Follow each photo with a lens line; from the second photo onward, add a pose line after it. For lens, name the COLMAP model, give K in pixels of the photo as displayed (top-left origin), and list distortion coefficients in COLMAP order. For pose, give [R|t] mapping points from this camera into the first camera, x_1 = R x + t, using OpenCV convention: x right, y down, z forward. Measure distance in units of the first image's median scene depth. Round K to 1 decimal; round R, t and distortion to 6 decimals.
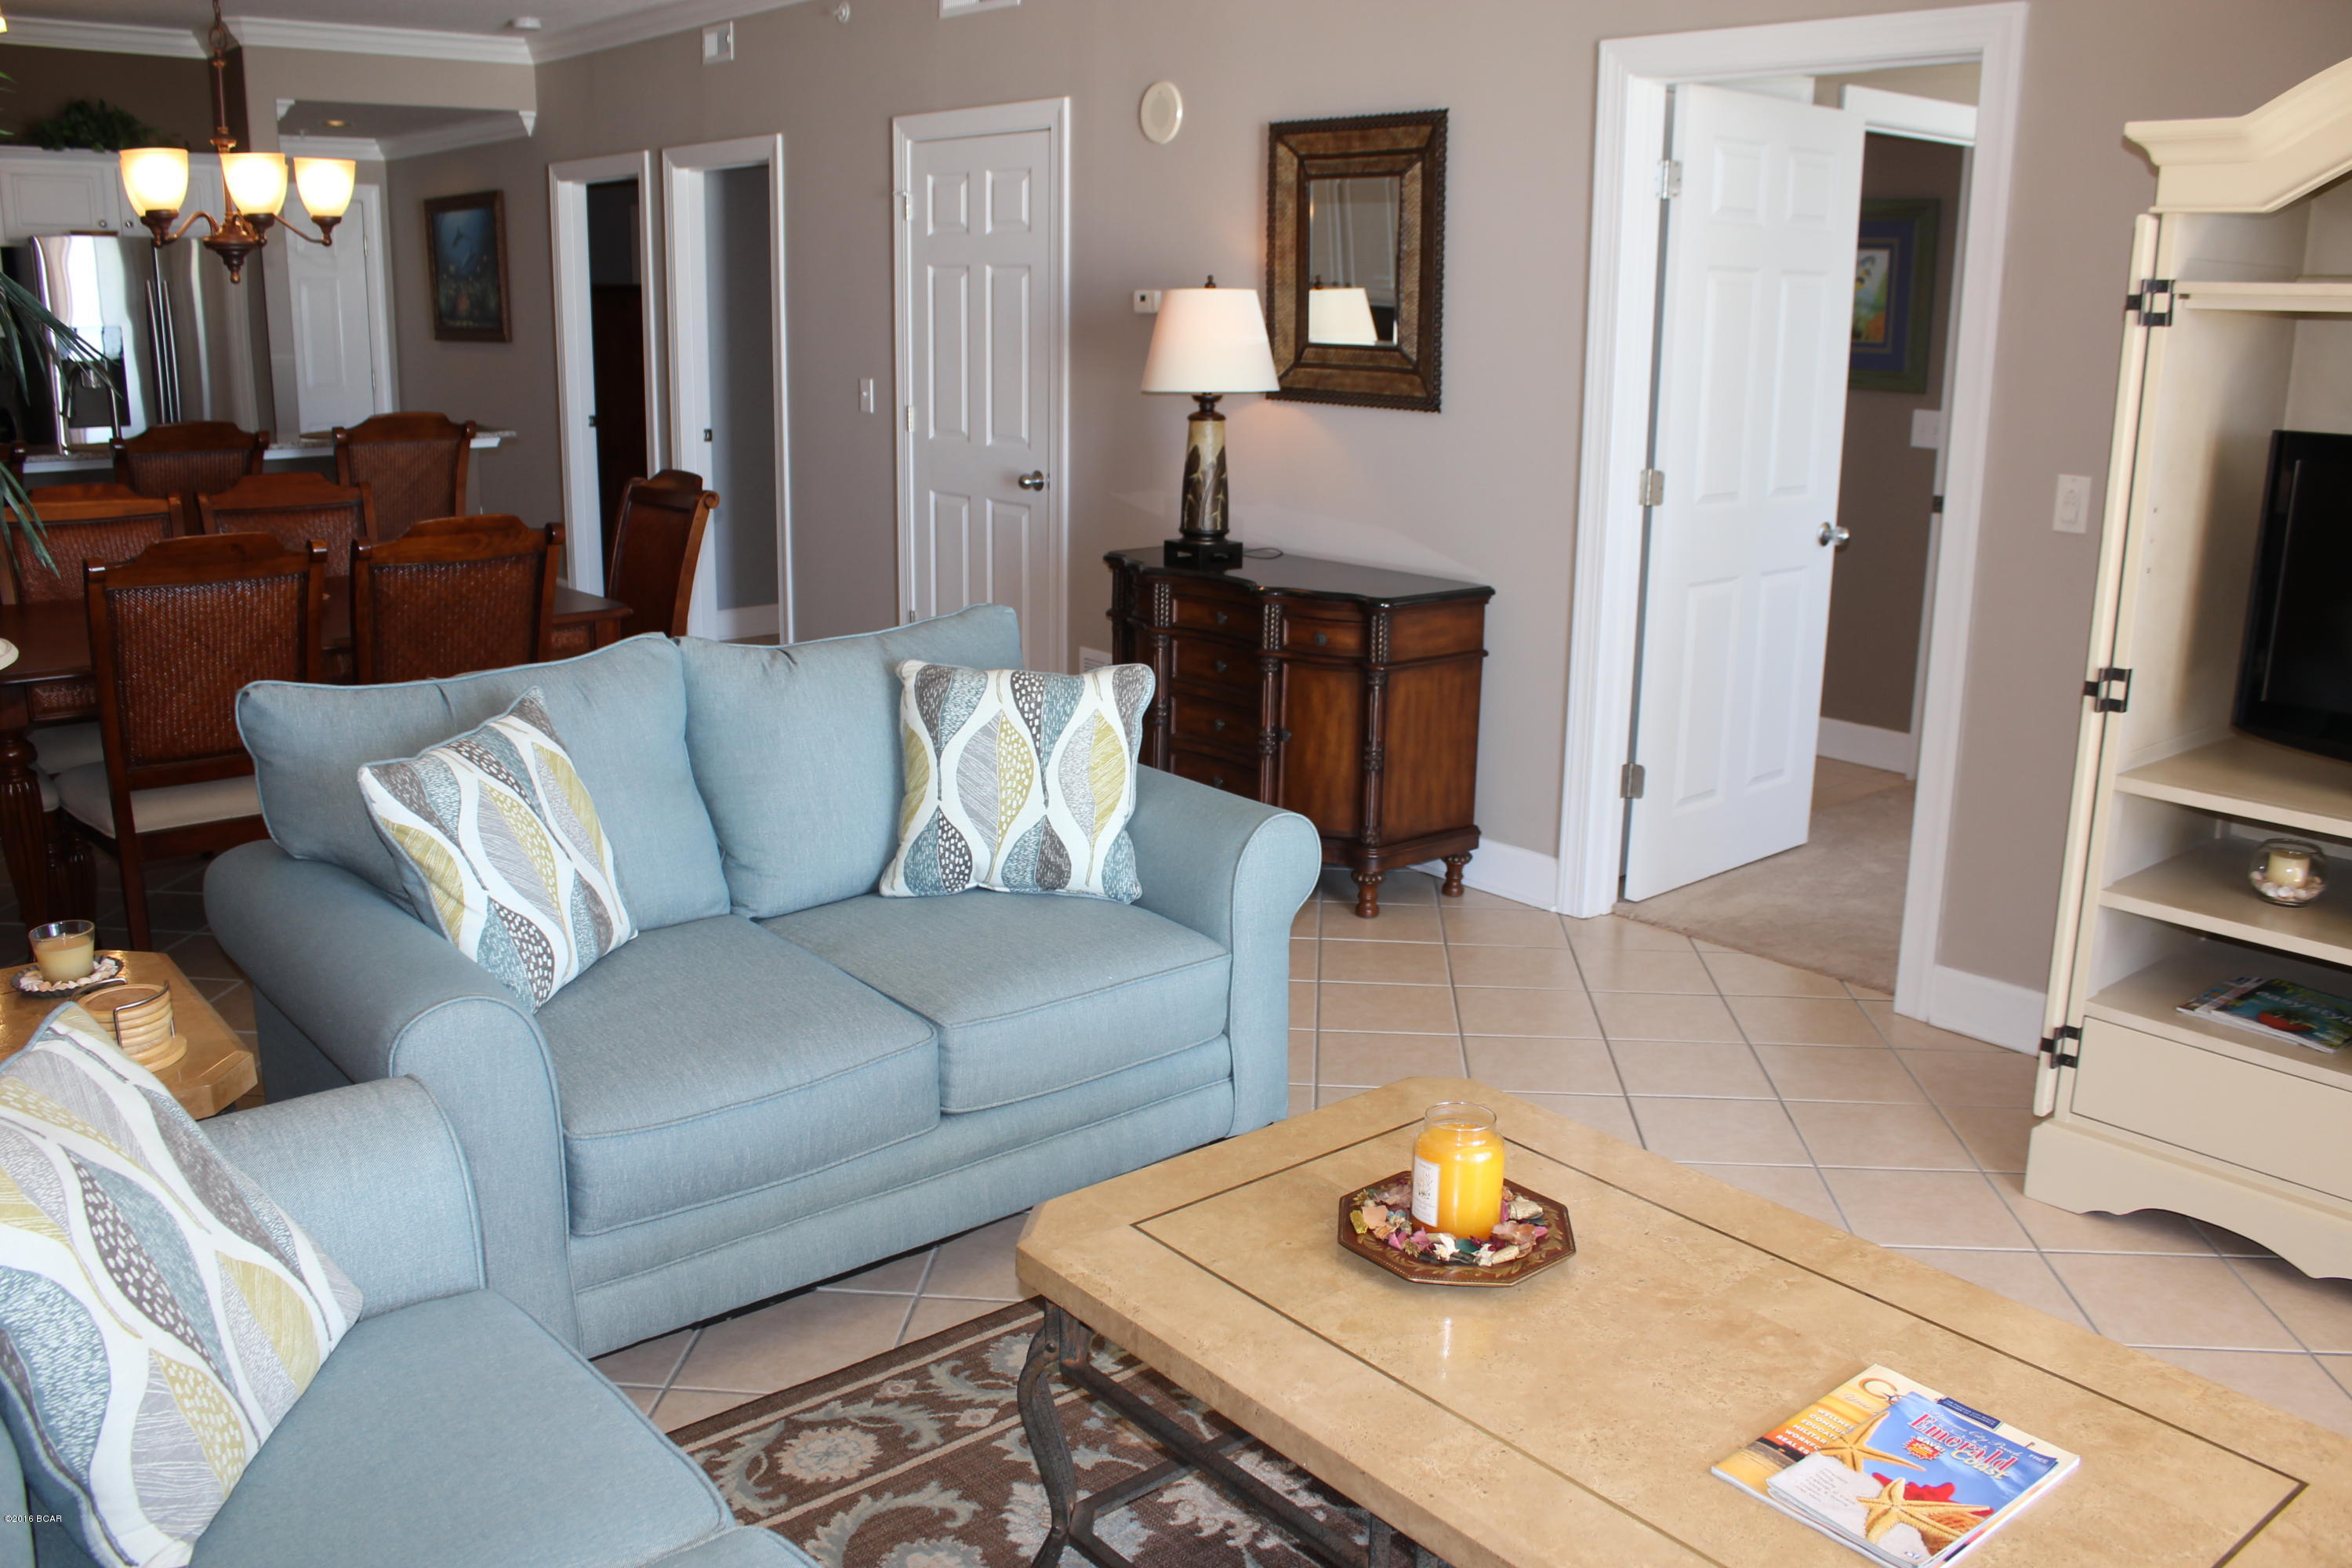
lens RADIAL K [[1946.9, 0, 1174.2], [0, 1946.9, 773.8], [0, 0, 1]] dist [-0.159448, 0.121343]
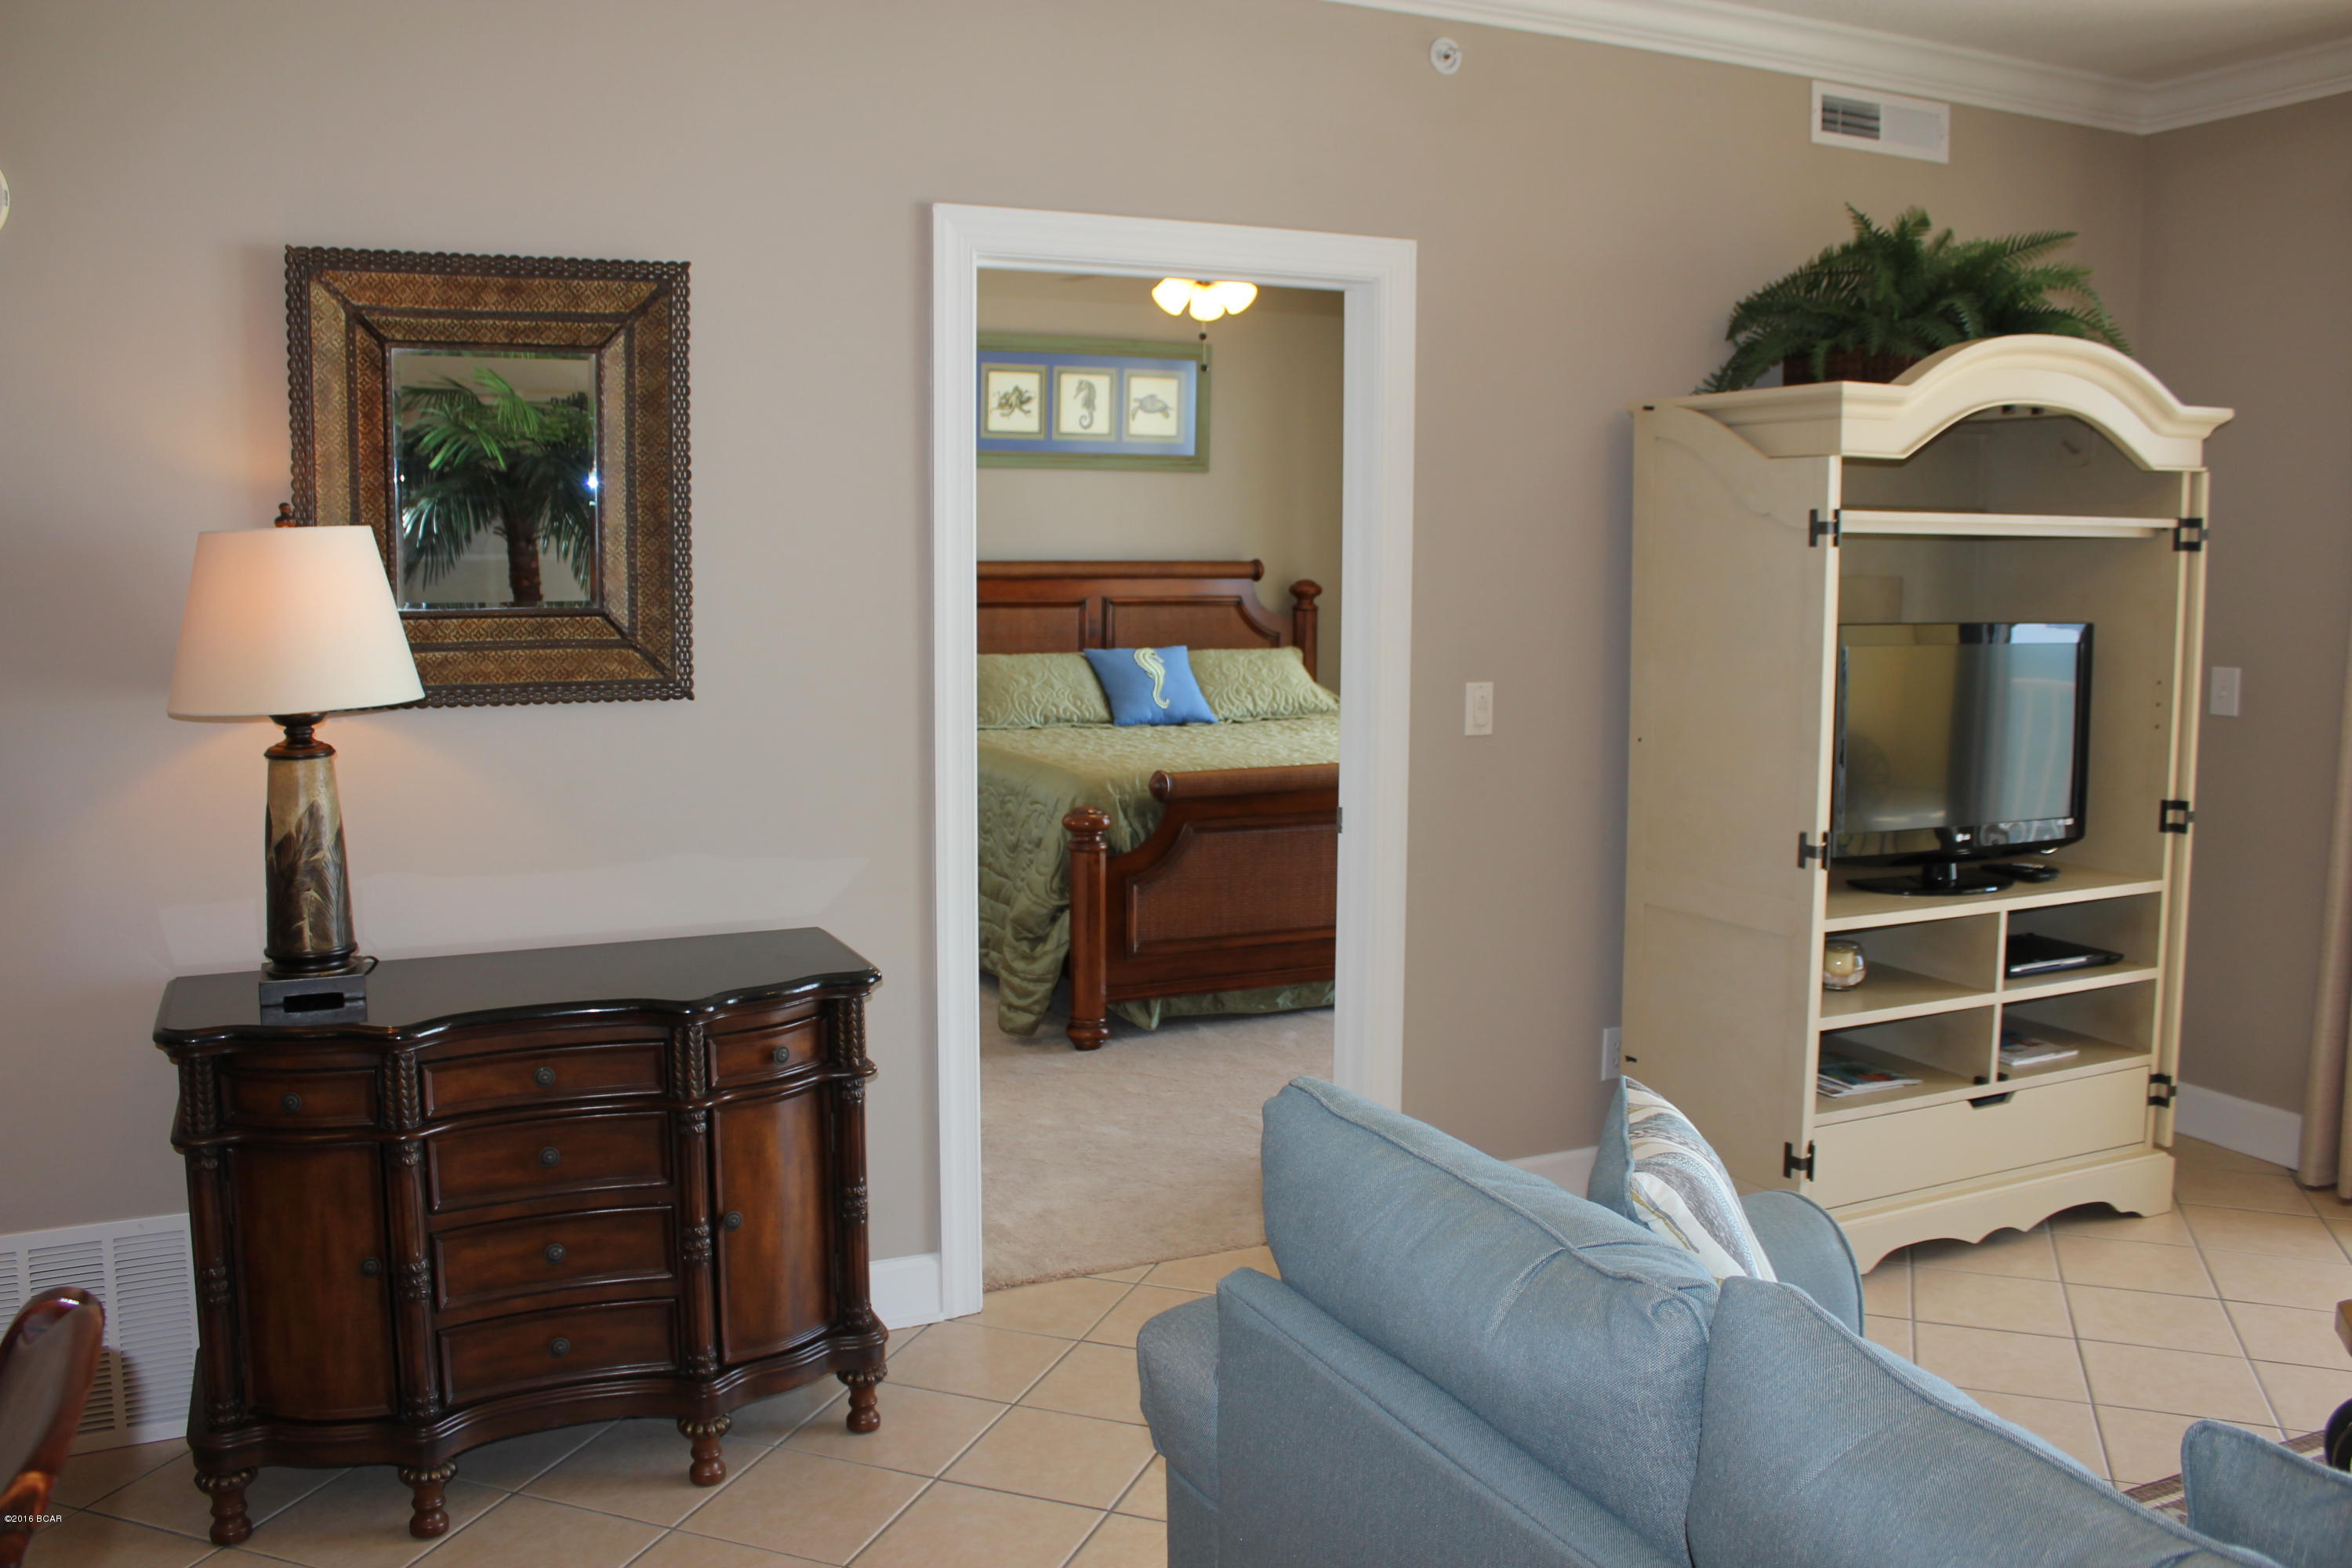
lens RADIAL K [[1946.9, 0, 1181.8], [0, 1946.9, 766.1], [0, 0, 1]] dist [-0.159448, 0.121343]
pose [[0.259170, -0.122093, 0.958084, -0.445900], [0.233409, 0.970492, 0.060536, -0.154317], [-0.937204, 0.207937, 0.280020, 0.608790]]
